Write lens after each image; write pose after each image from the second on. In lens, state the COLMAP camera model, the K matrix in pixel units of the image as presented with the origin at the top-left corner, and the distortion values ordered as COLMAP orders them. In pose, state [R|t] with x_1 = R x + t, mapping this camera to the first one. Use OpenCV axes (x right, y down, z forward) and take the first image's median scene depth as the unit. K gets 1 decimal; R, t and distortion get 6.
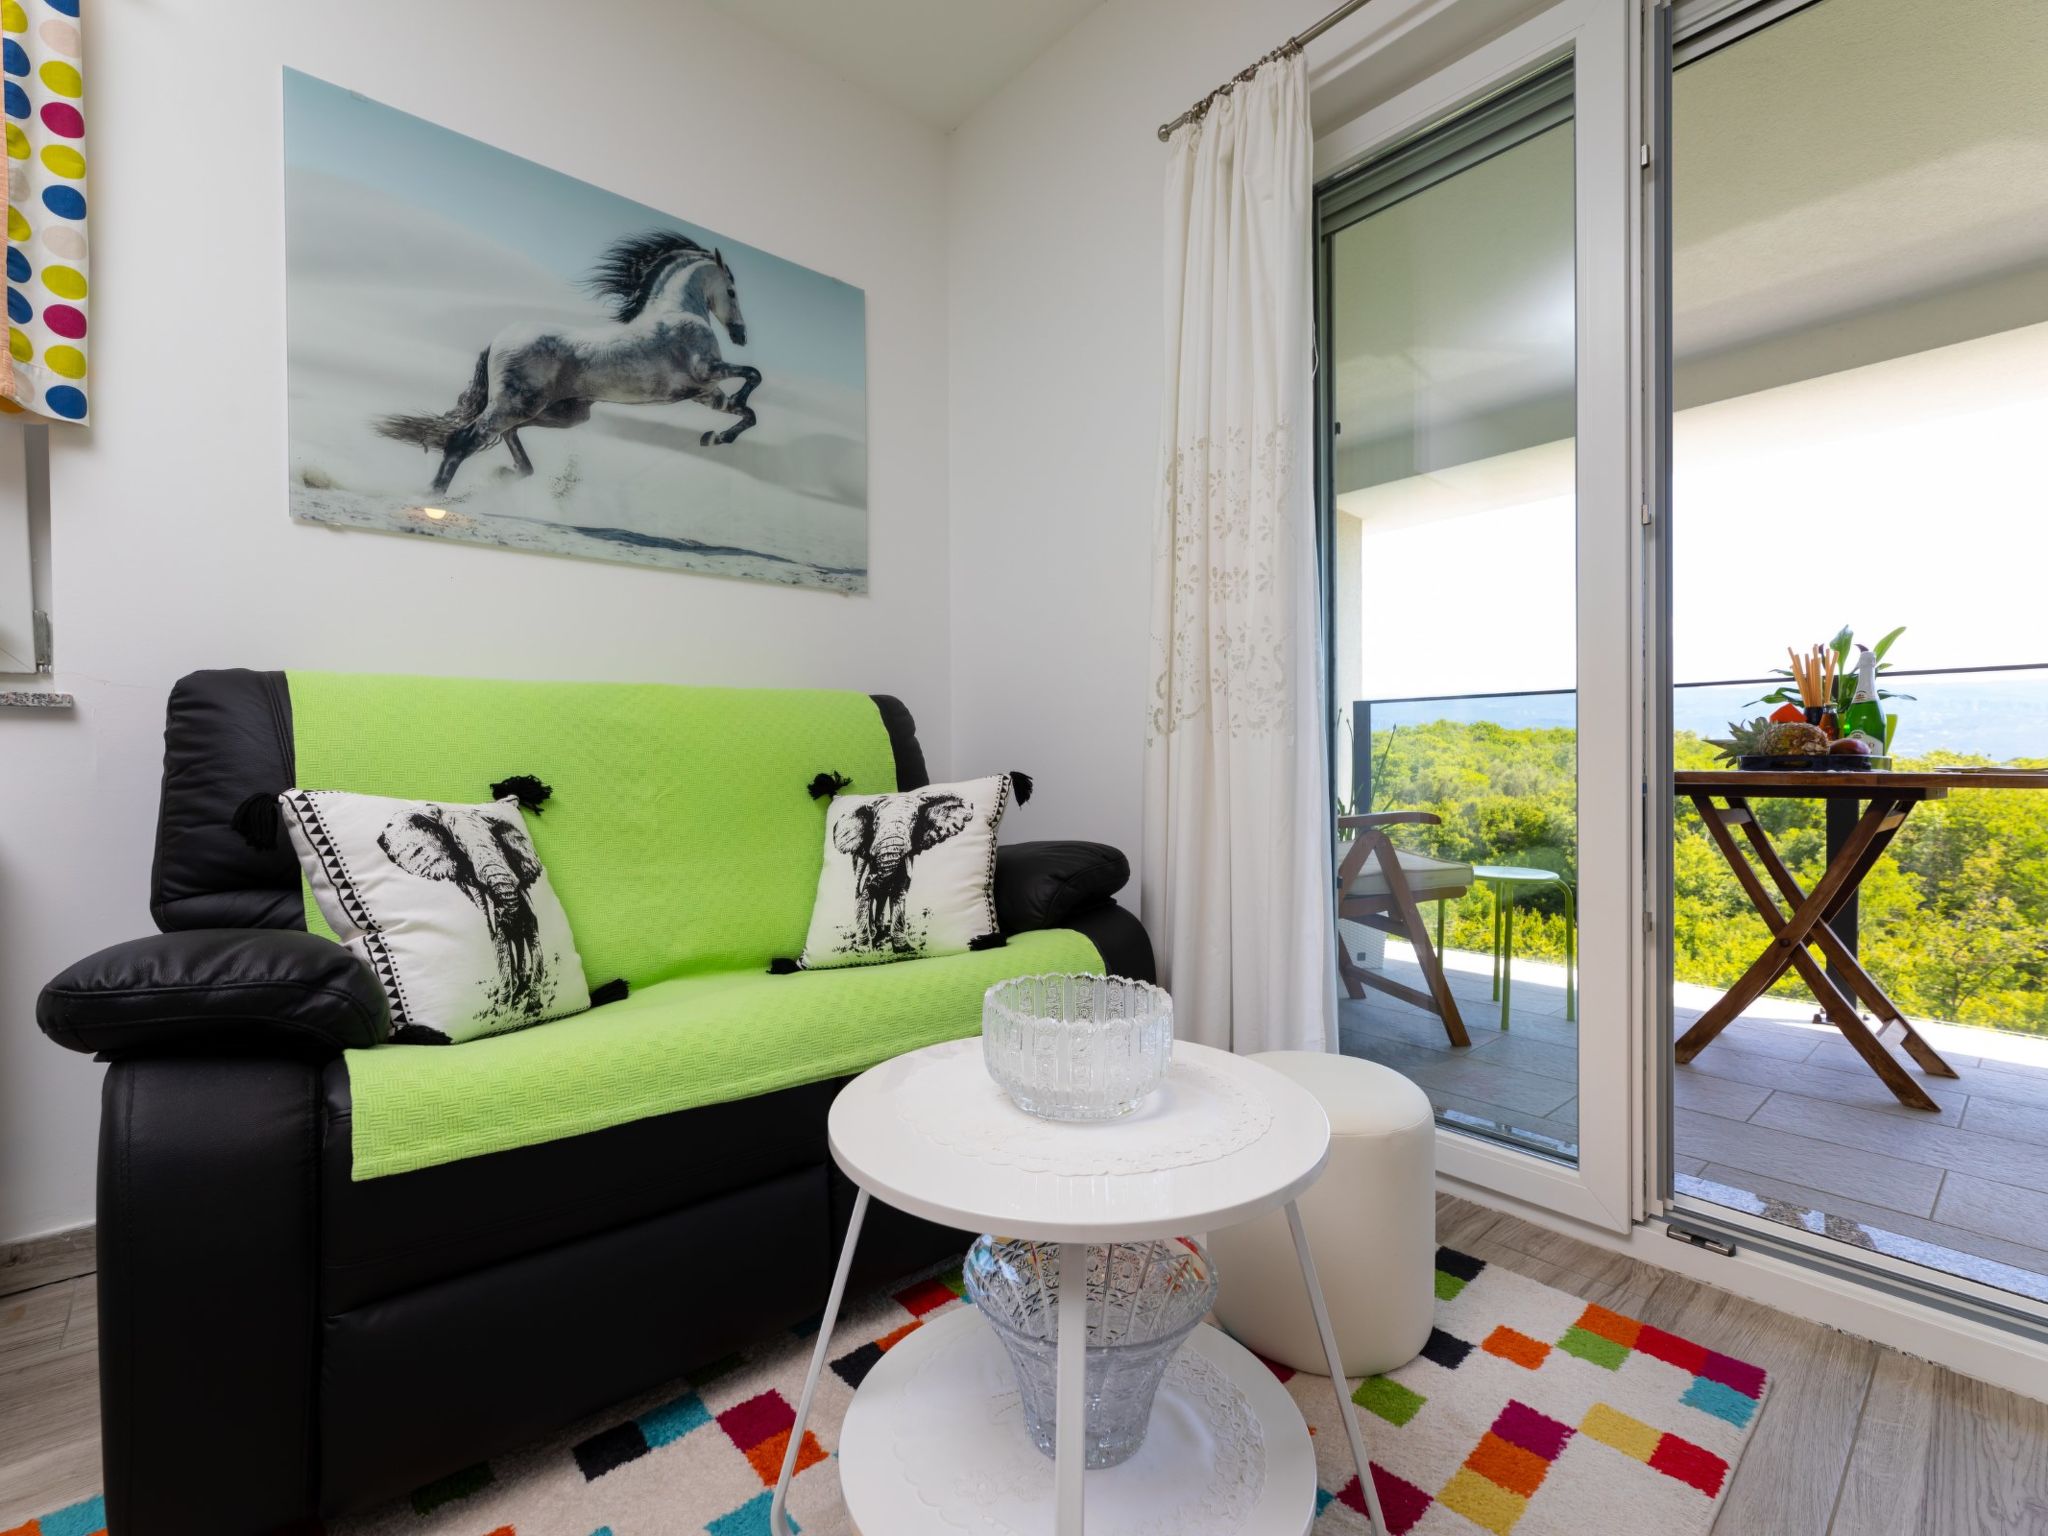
lens RADIAL K [[911.1, 0, 1004.7], [0, 911.1, 774.6], [0, 0, 1]] dist [-0.000247, -0.001052]
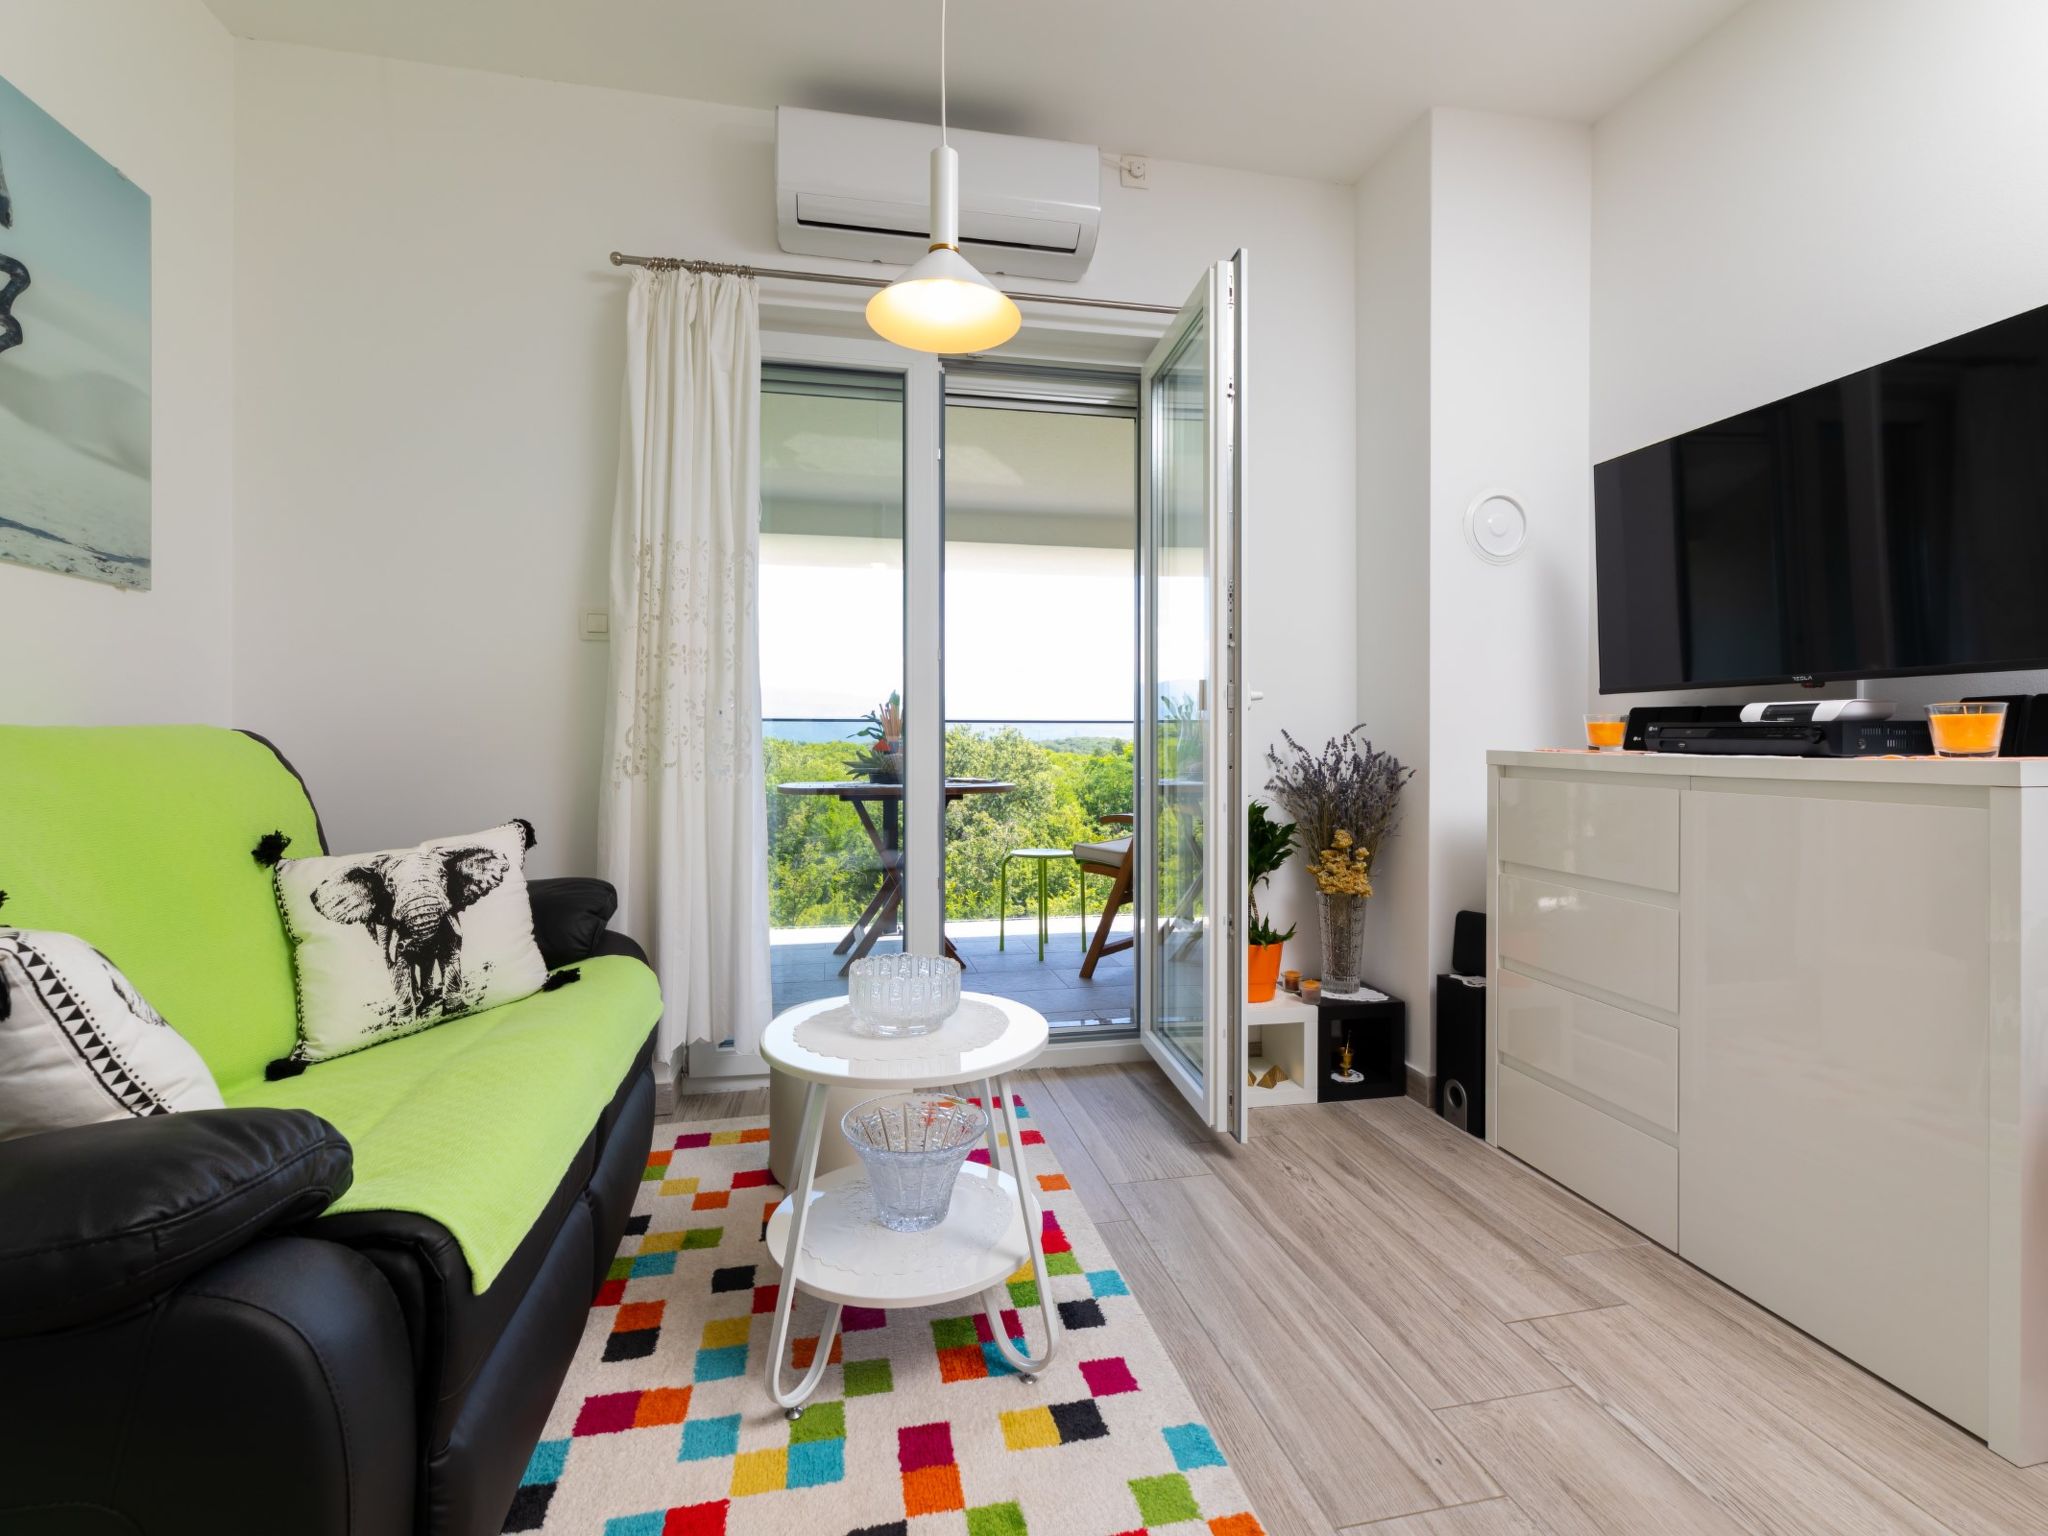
lens RADIAL K [[911.1, 0, 1004.7], [0, 911.1, 774.6], [0, 0, 1]] dist [-0.000247, -0.001052]
pose [[0.509667, -0.025344, 0.859999, -0.637538], [0.012503, 0.999679, 0.022051, -0.074190], [-0.860281, -0.000486, 0.509820, -0.009376]]
